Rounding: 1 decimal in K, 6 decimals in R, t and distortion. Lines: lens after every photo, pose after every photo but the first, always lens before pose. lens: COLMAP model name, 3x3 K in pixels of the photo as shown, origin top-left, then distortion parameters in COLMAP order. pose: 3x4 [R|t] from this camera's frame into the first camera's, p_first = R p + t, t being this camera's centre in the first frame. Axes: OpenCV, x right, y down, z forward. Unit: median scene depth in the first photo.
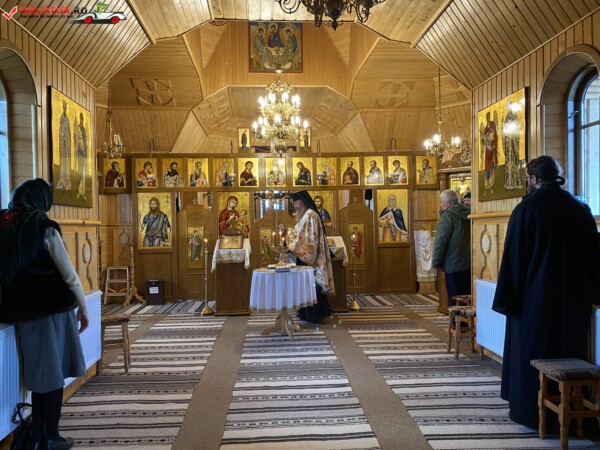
lens RADIAL K [[460.4, 0, 301.4], [0, 460.4, 230.0], [0, 0, 1]] dist [0.029334, -0.023464]
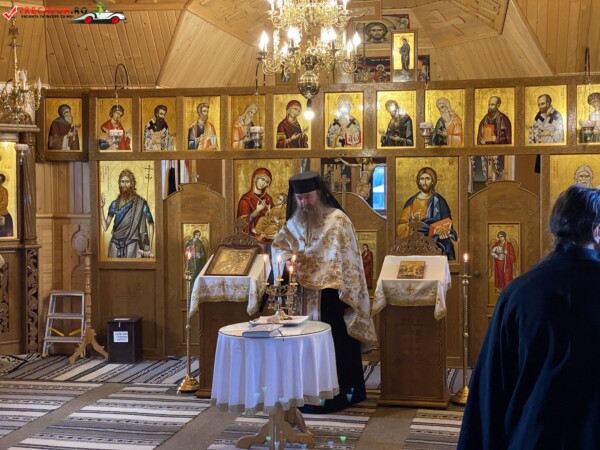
lens RADIAL K [[906.3, 0, 312.4], [0, 906.3, 230.8], [0, 0, 1]] dist [0.075096, 0.000000]
pose [[0.963870, 0.026548, -0.265046, 0.185154], [-0.014179, 0.998724, 0.048471, -0.052788], [0.265994, -0.042961, 0.963017, 0.007181]]
